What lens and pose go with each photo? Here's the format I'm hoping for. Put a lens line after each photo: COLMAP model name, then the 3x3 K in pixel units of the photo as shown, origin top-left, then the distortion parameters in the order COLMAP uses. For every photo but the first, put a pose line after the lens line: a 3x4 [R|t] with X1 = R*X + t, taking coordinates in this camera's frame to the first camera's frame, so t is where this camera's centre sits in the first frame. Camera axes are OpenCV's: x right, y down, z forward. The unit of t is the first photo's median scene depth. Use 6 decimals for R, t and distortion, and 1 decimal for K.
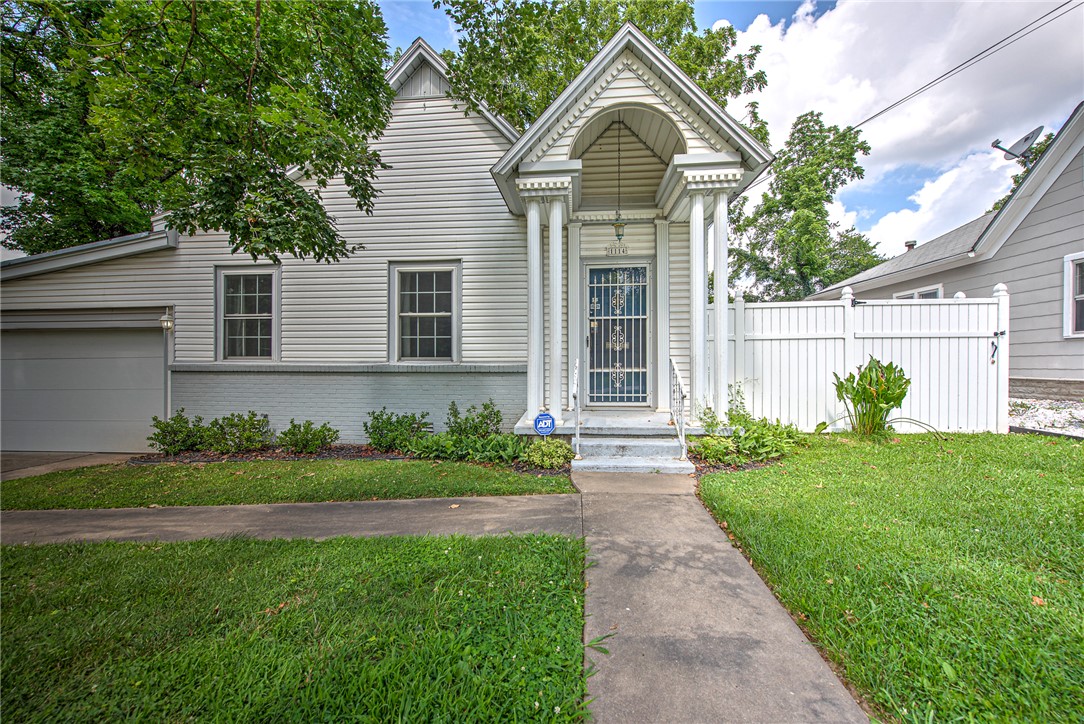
lens RADIAL K [[430.4, 0, 541.2], [0, 430.4, 363.1], [0, 0, 1]] dist [0.001137, -0.001839]
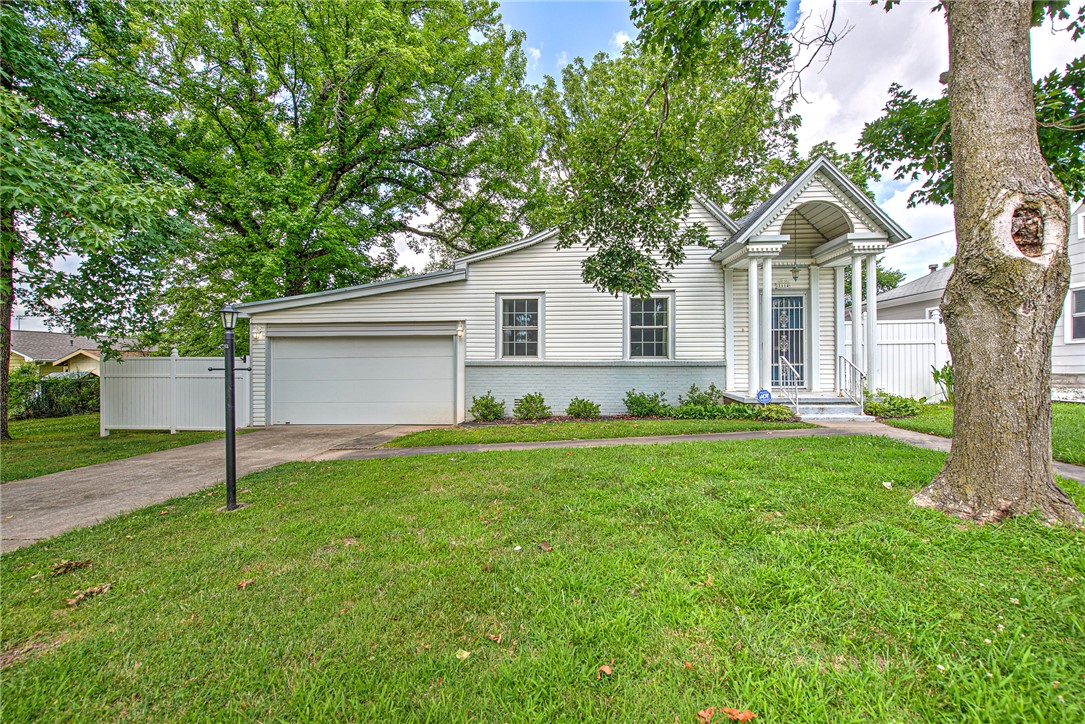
lens RADIAL K [[428.3, 0, 540.9], [0, 428.3, 363.3], [0, 0, 1]] dist [-0.000626, -0.000294]
pose [[0.999757, 0.000069, 0.022039, -0.711665], [0.000113, 0.999966, -0.008278, 0.024890], [-0.022039, 0.008278, 0.999723, -0.485737]]
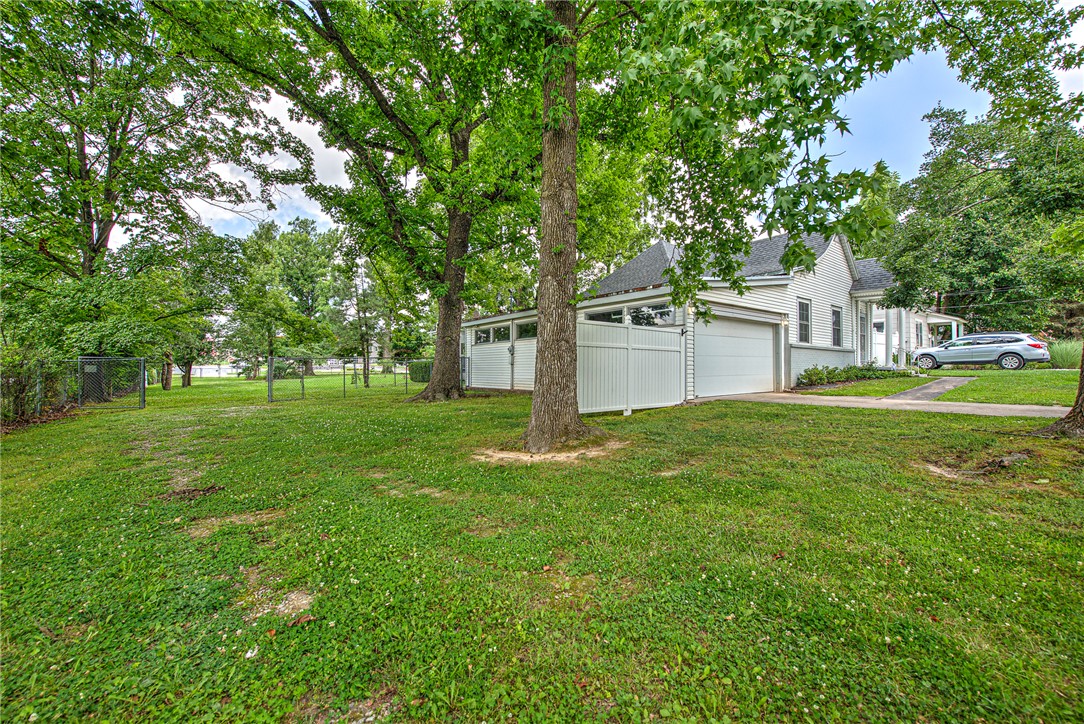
lens RADIAL K [[430.4, 0, 541.2], [0, 430.4, 363.1], [0, 0, 1]] dist [0.001137, -0.001839]
pose [[0.724778, 0.013011, 0.688860, -3.372824], [-0.004359, 0.999888, -0.014299, 0.138249], [-0.688969, 0.007361, 0.724754, 0.390954]]
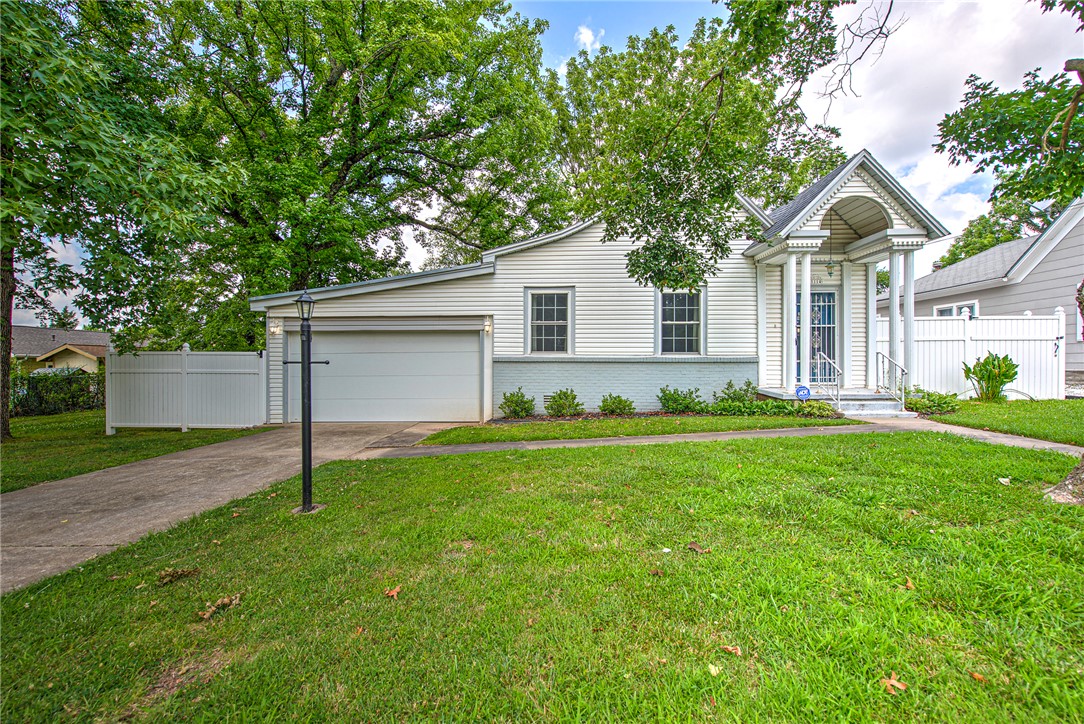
lens RADIAL K [[430.4, 0, 541.2], [0, 430.4, 363.1], [0, 0, 1]] dist [0.001137, -0.001839]
pose [[0.998719, 0.002074, 0.050563, -0.862102], [-0.001949, 0.999995, -0.002518, 0.030344], [-0.050568, 0.002416, 0.998718, -0.456907]]
